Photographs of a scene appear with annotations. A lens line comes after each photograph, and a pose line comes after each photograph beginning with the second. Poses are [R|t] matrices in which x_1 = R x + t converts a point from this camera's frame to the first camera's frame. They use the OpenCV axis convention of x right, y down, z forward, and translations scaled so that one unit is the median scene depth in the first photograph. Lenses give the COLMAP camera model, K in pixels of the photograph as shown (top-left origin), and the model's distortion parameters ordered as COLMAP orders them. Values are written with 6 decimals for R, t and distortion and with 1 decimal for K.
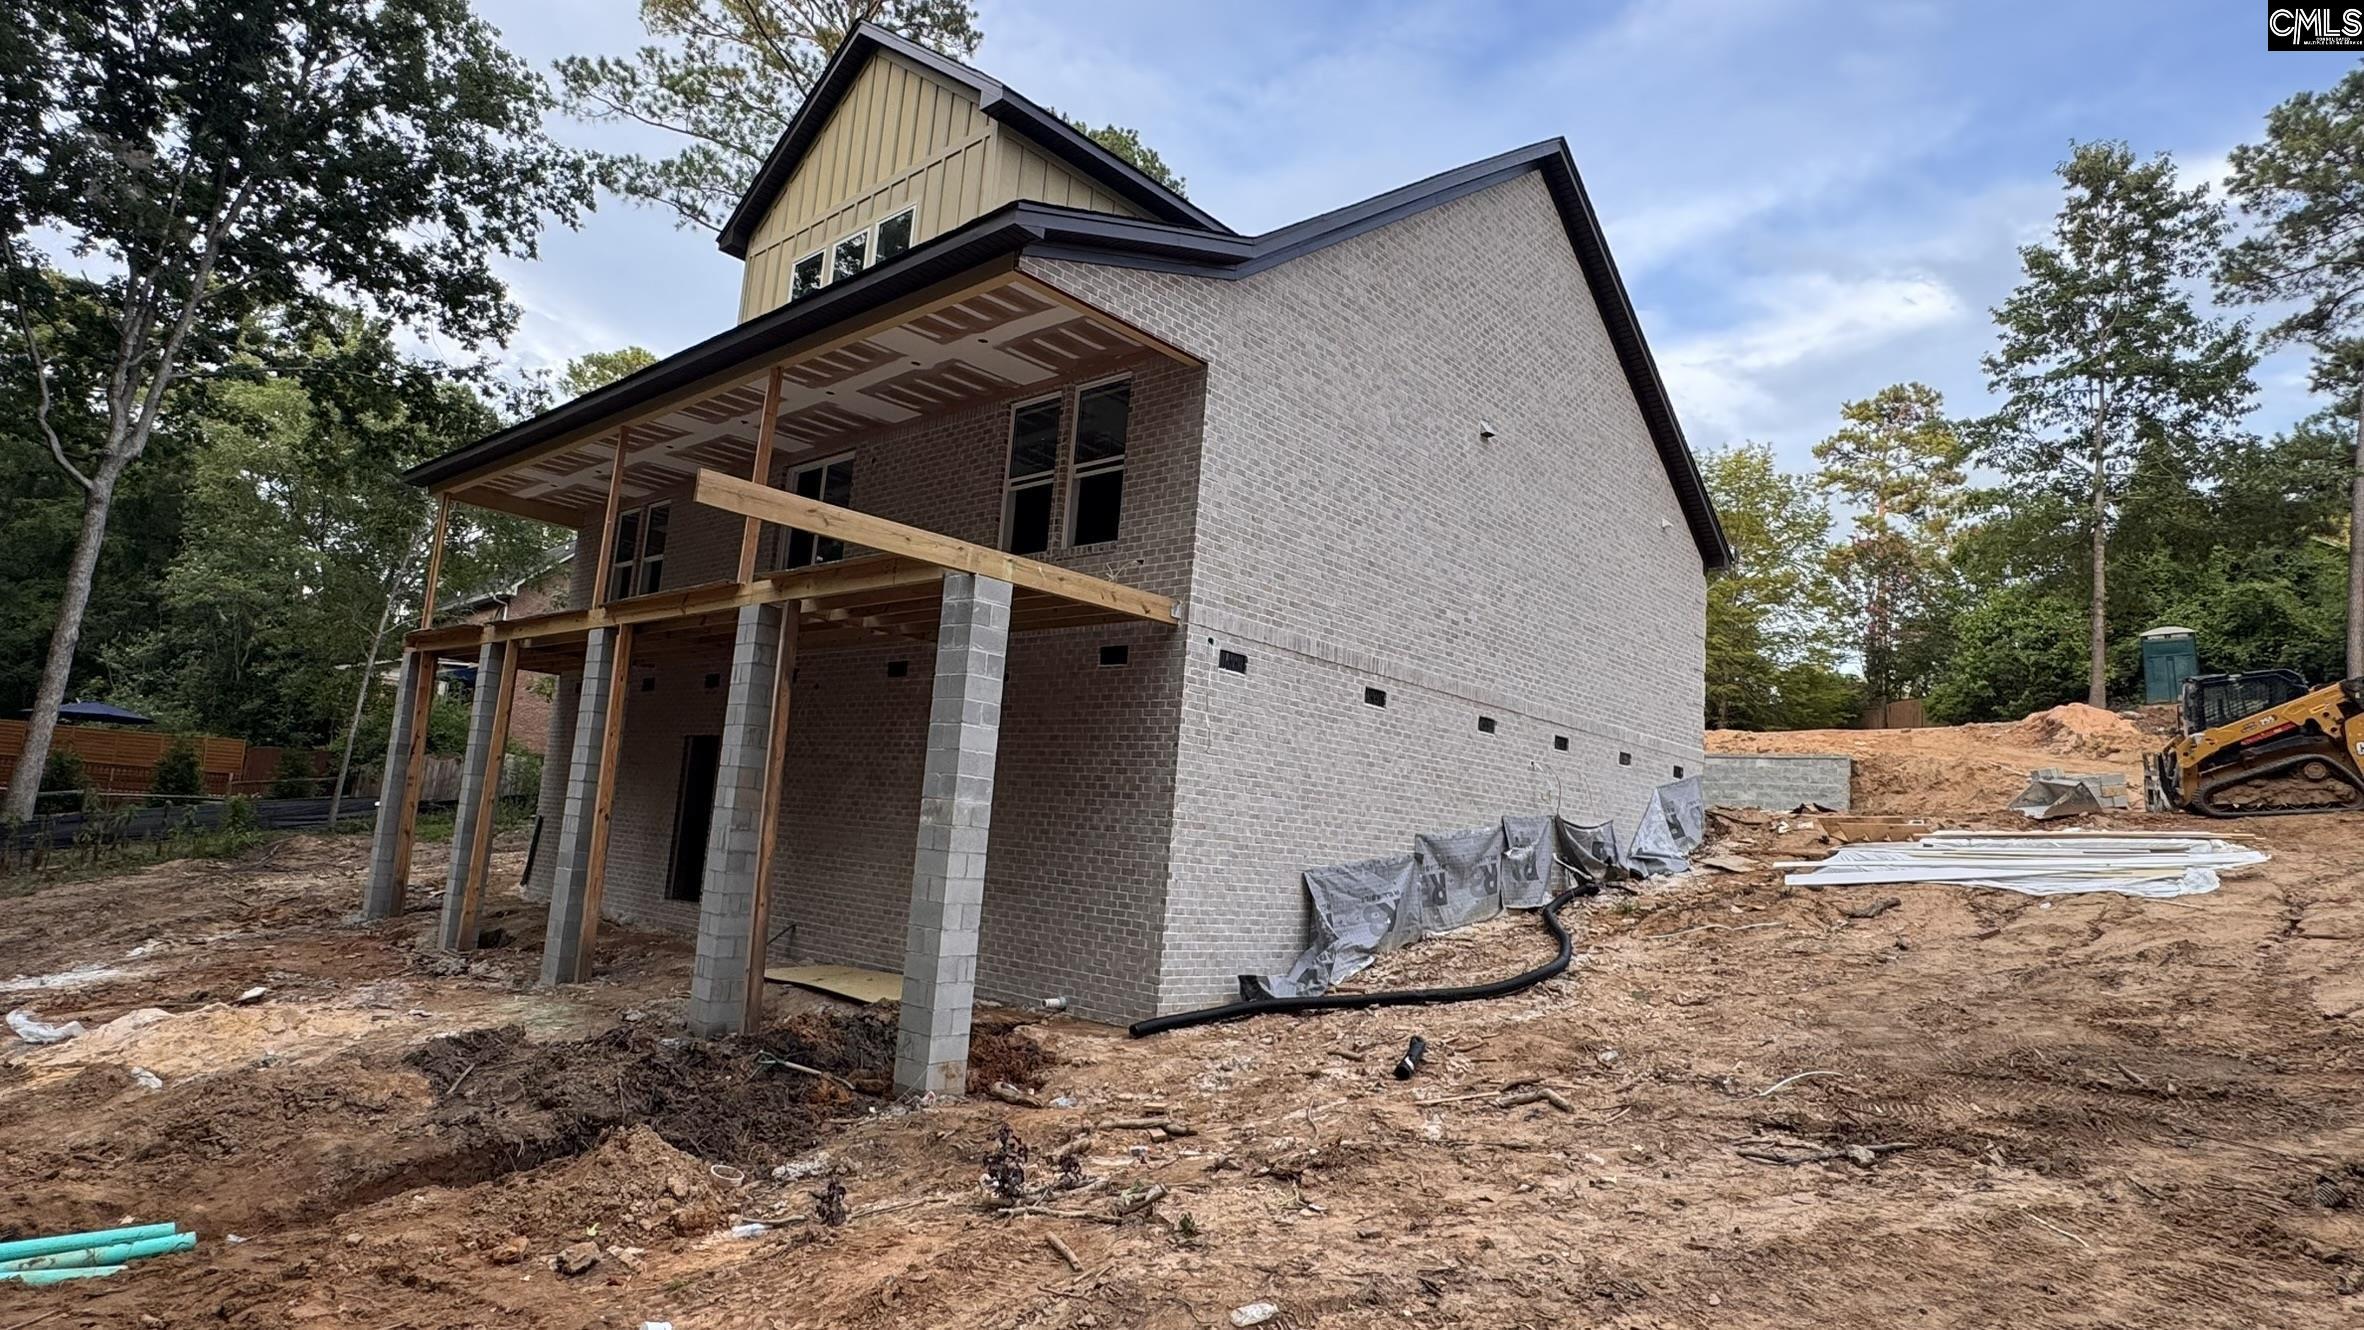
lens RADIAL K [[1216.4, 0, 1037.6], [0, 1216.4, 688.7], [0, 0, 1]] dist [-0.002947, 0.000609]
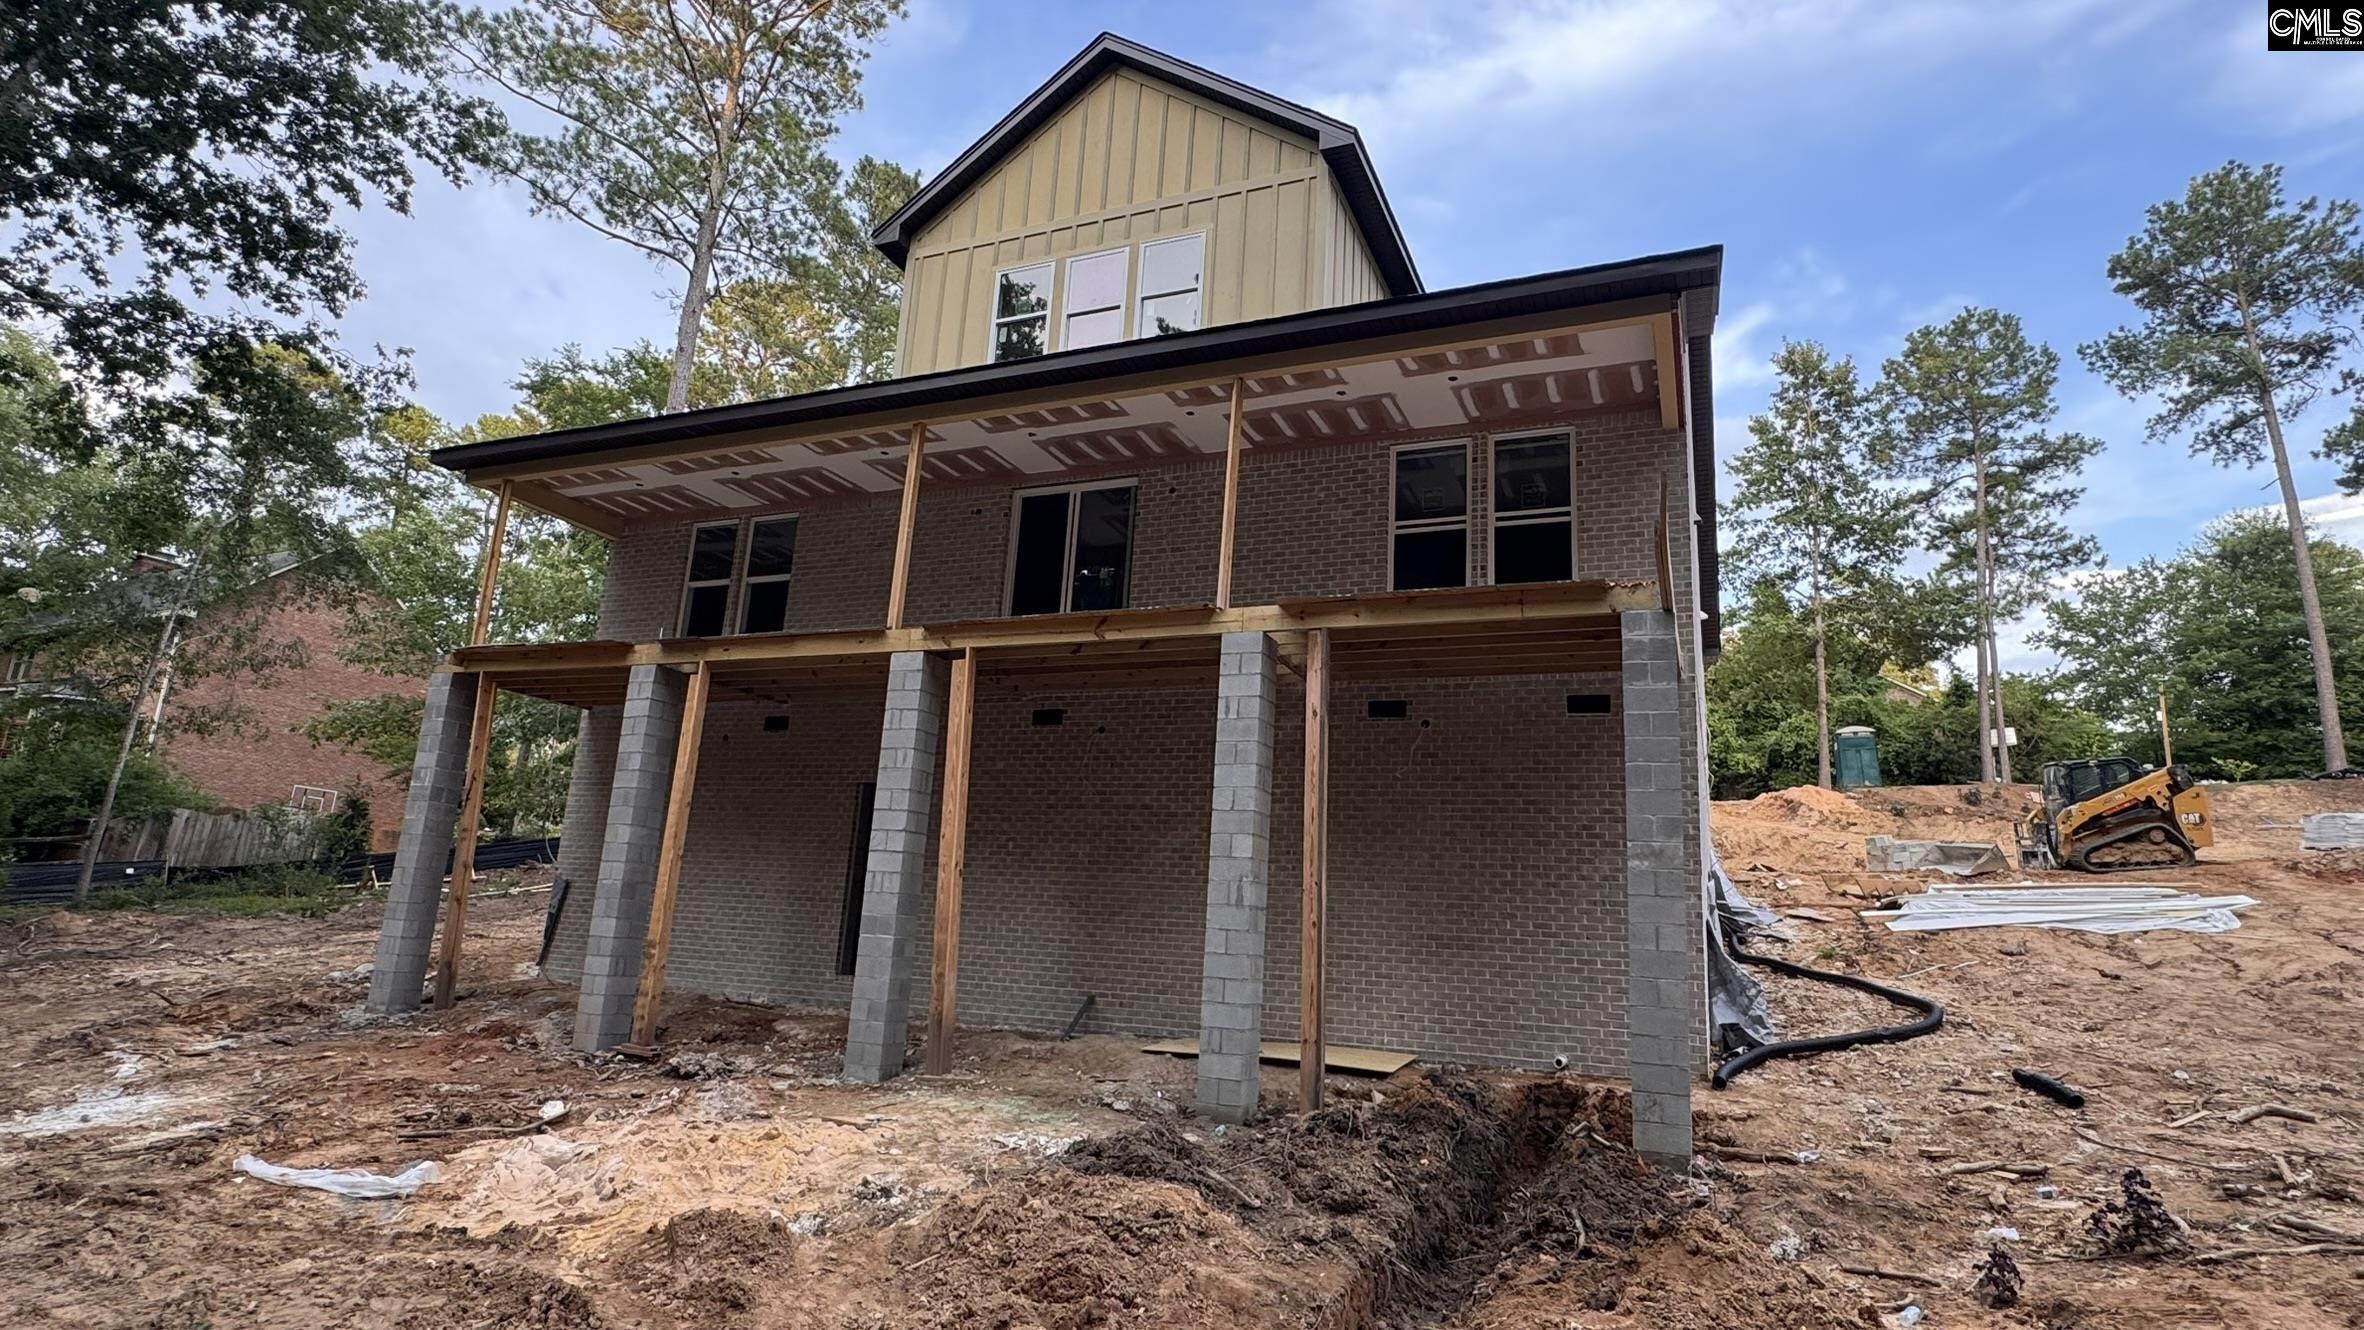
lens RADIAL K [[1216.4, 0, 1177.5], [0, 1216.4, 675.5], [0, 0, 1]] dist [-0.002947, 0.000609]
pose [[0.944165, 0.049659, 0.325709, -0.292702], [-0.027294, 0.996967, -0.072880, 0.015626], [-0.328341, 0.059921, 0.942657, 0.084614]]
